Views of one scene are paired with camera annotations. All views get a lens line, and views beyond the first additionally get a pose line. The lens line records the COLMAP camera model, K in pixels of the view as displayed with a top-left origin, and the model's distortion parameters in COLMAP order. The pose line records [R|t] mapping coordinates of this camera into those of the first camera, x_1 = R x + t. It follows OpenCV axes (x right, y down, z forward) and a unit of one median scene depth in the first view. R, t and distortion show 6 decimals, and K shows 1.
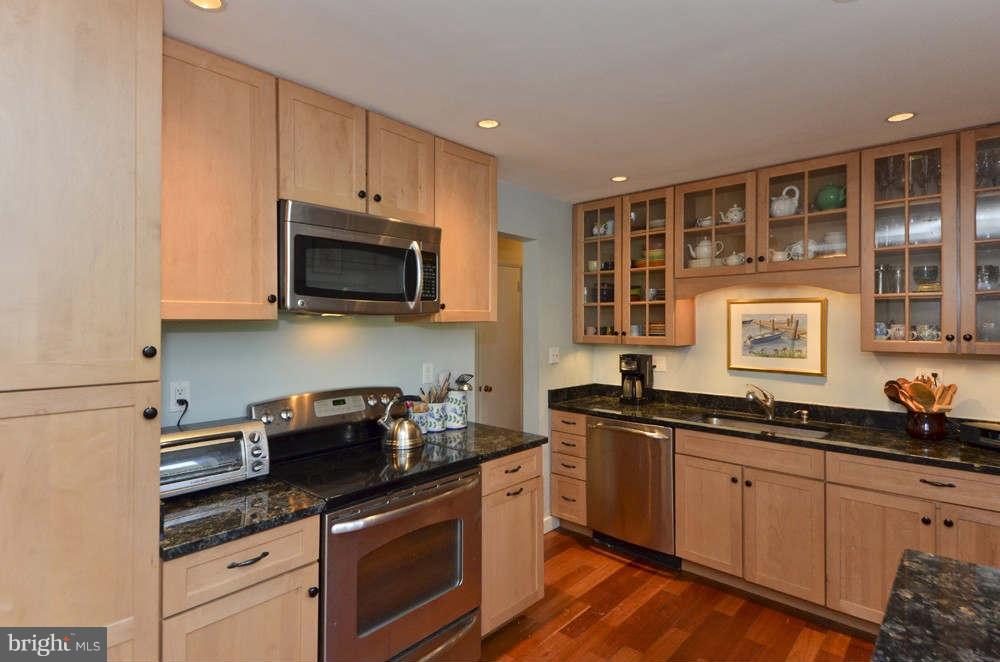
lens RADIAL K [[477.8, 0, 500.0], [0, 477.8, 331.0], [0, 0, 1]] dist [0.001485, -0.012887]
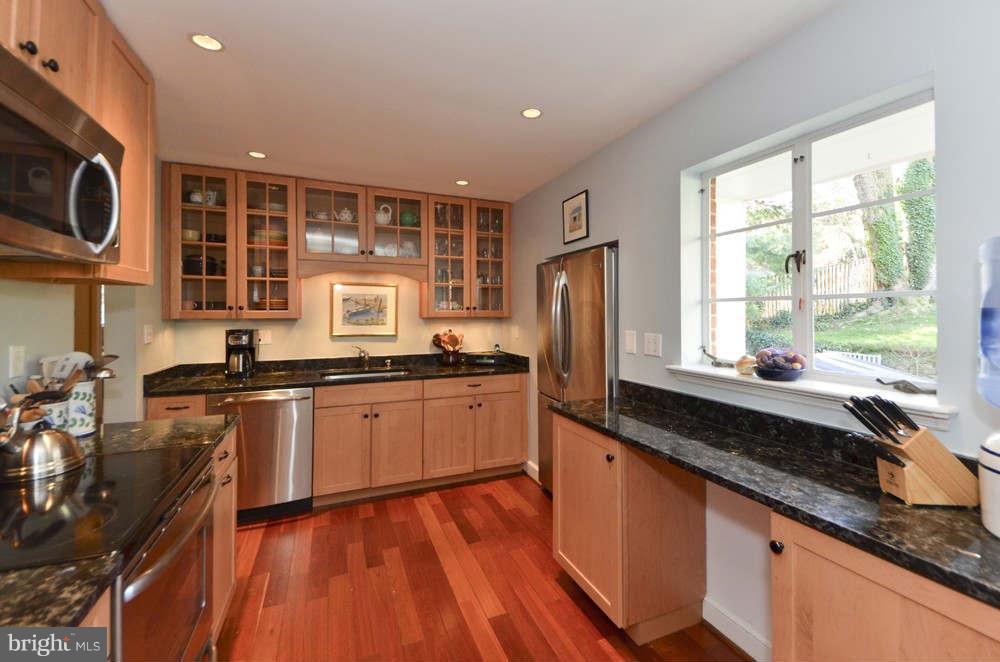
lens RADIAL K [[392.1, 0, 501.6], [0, 392.1, 319.3], [0, 0, 1]] dist [-0.000414, -0.000180]
pose [[0.418192, -0.016135, 0.908215, -0.314146], [0.012413, 0.999850, 0.012047, 0.030971], [-0.908274, 0.006236, 0.418329, 0.179510]]
